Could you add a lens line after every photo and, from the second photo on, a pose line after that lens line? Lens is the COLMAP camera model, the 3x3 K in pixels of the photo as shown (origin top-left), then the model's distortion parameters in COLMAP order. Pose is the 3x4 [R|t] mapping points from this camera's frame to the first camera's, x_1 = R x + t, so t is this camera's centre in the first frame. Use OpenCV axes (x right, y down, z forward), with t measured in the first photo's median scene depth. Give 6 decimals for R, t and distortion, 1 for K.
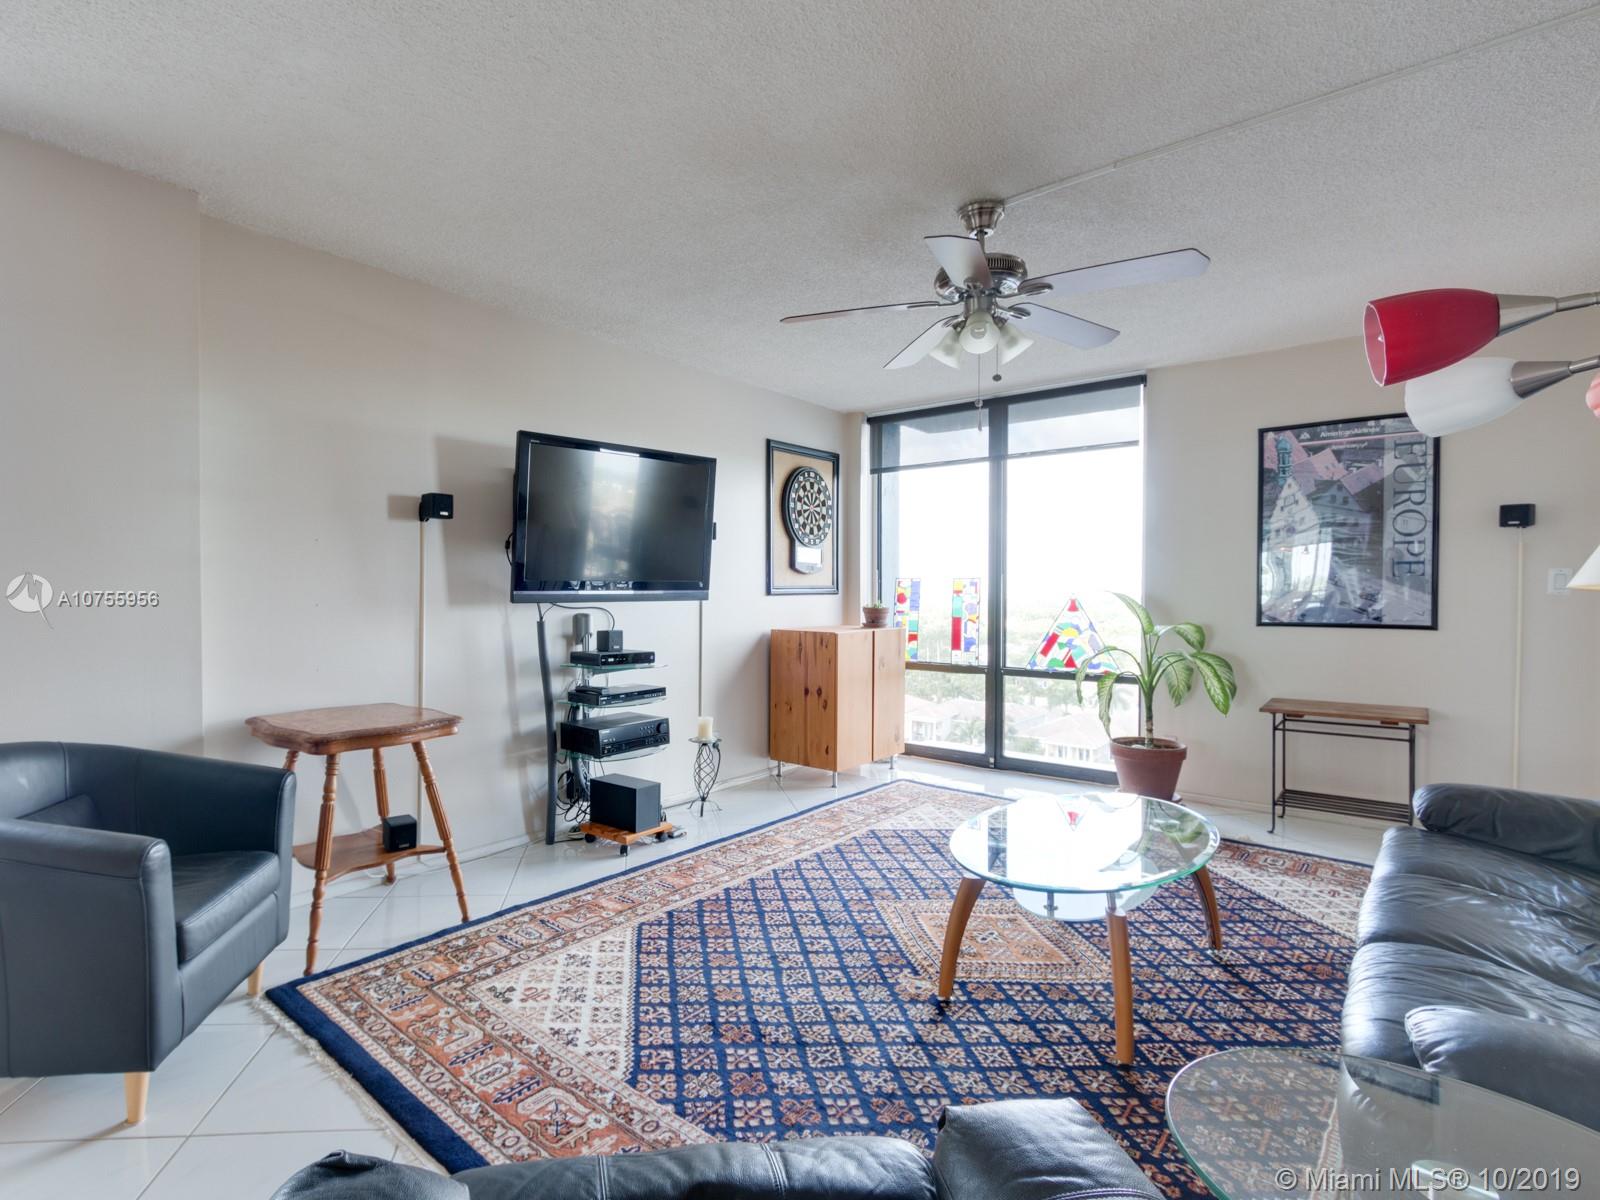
lens RADIAL K [[814.1, 0, 693.6], [0, 814.1, 605.4], [0, 0, 1]] dist [0.007559, -0.002753]
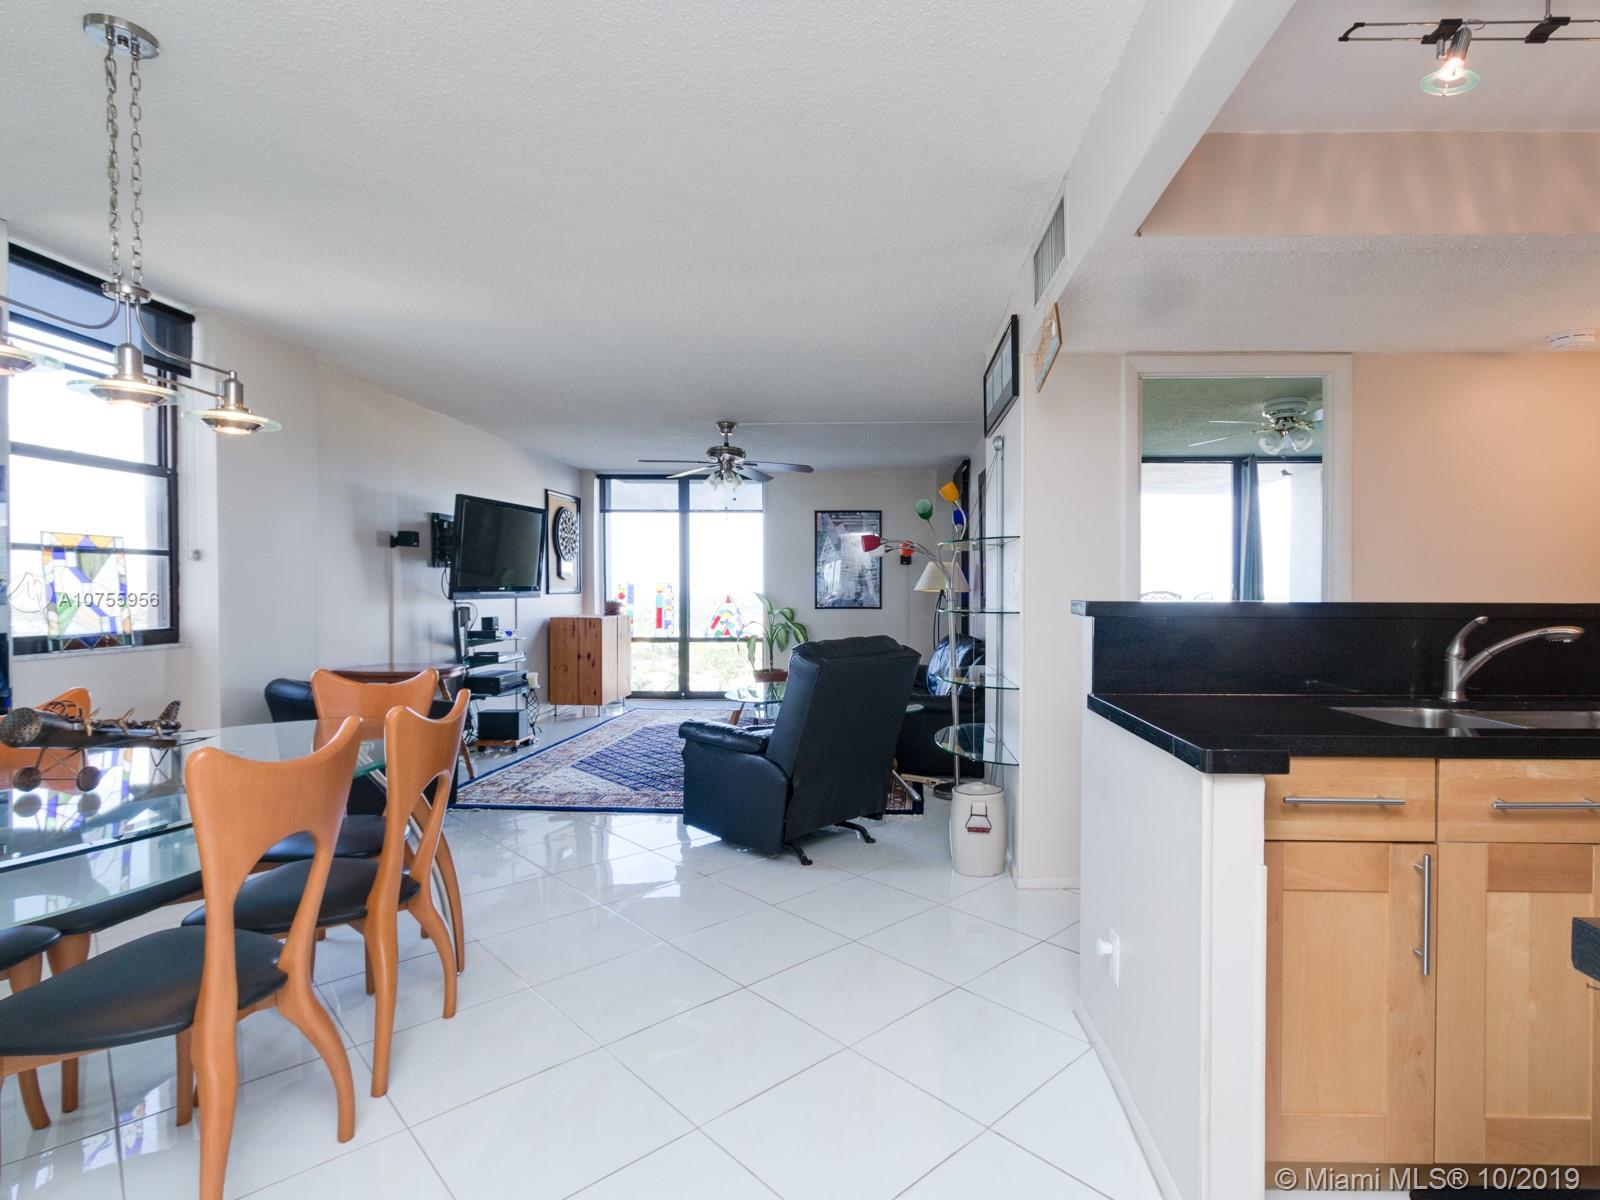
lens RADIAL K [[814.1, 0, 875.6], [0, 814.1, 606.6], [0, 0, 1]] dist [0.007559, -0.002753]
pose [[0.753201, -0.013435, 0.657654, -0.525266], [0.010911, 0.999909, 0.007930, 0.005575], [-0.657700, 0.001202, 0.753279, -0.617410]]
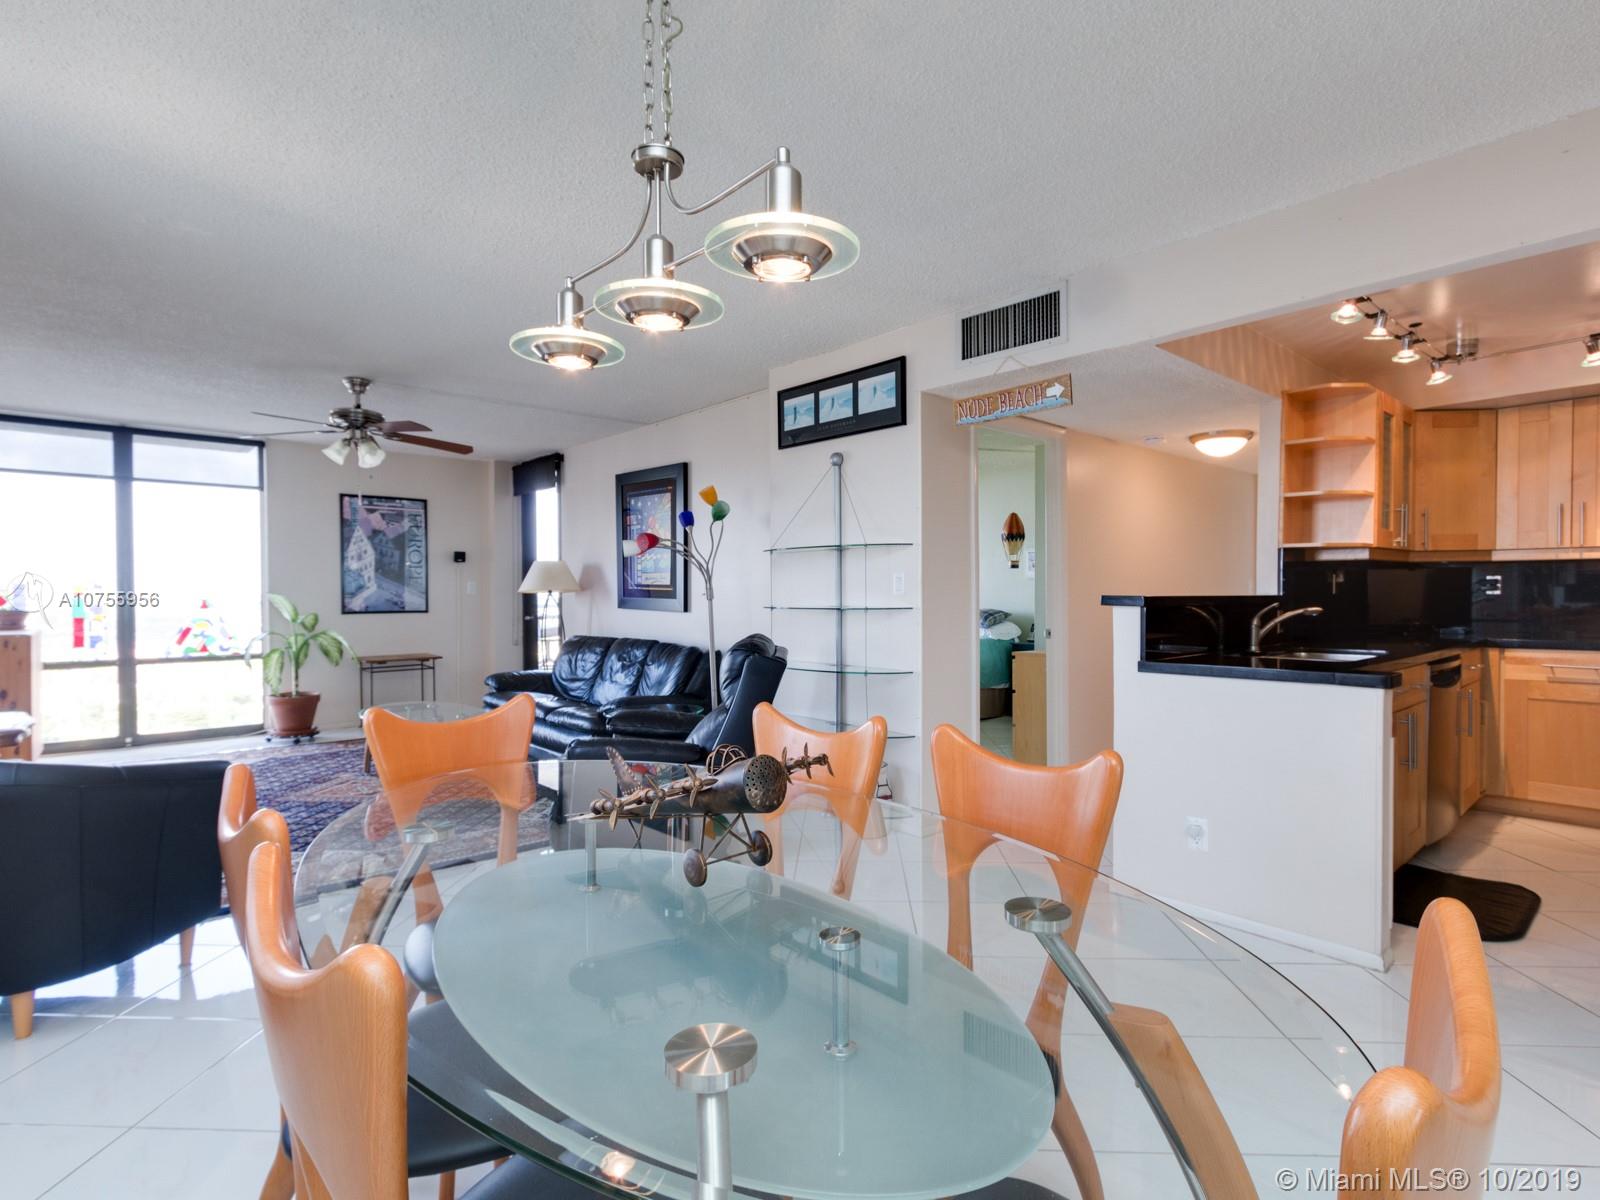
lens RADIAL K [[814.1, 0, 808.3], [0, 814.1, 604.5], [0, 0, 1]] dist [0.007559, -0.002753]
pose [[0.110275, -0.016746, 0.993760, -0.841840], [0.018920, 0.999712, 0.014747, -0.000457], [-0.993721, 0.017176, 0.110561, -0.108148]]
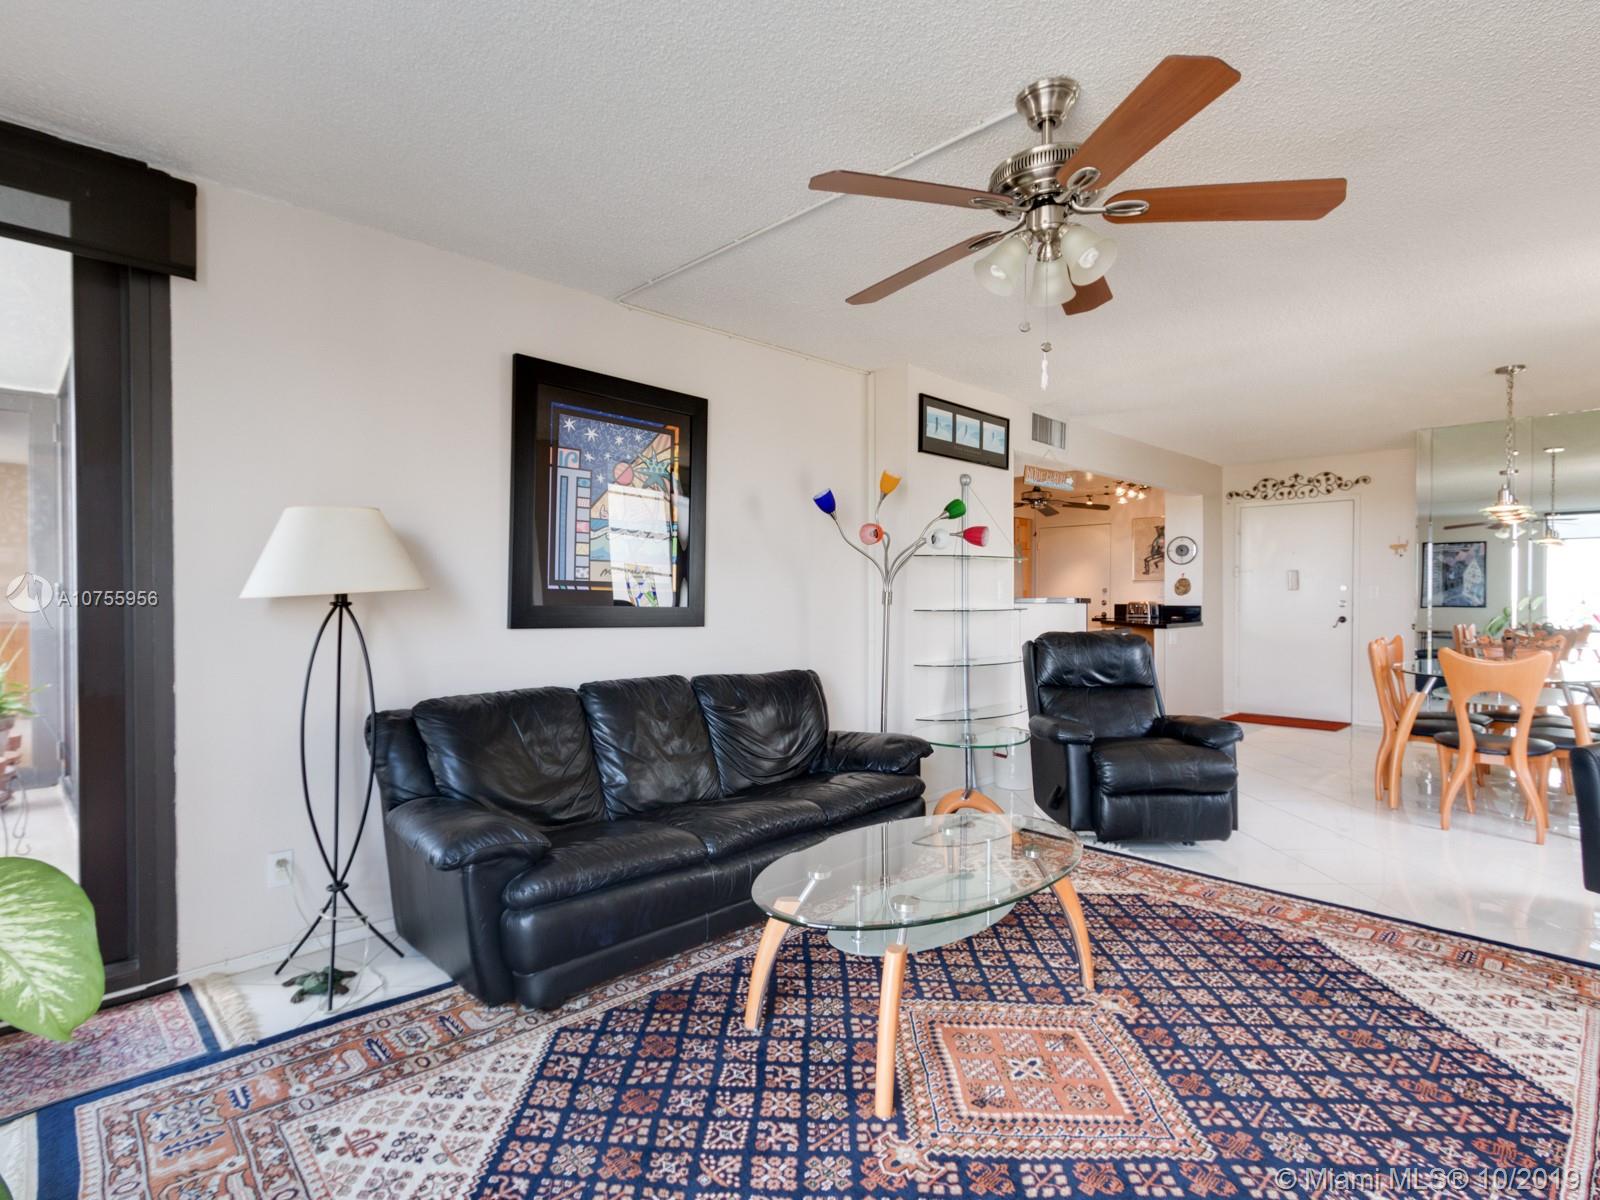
lens RADIAL K [[814.1, 0, 768.0], [0, 814.1, 604.8], [0, 0, 1]] dist [0.007559, -0.002753]
pose [[-0.996664, -0.000625, 0.081613, 0.346947], [0.001547, 0.999646, 0.026544, -0.019515], [-0.081600, 0.026582, -0.996311, 1.133993]]
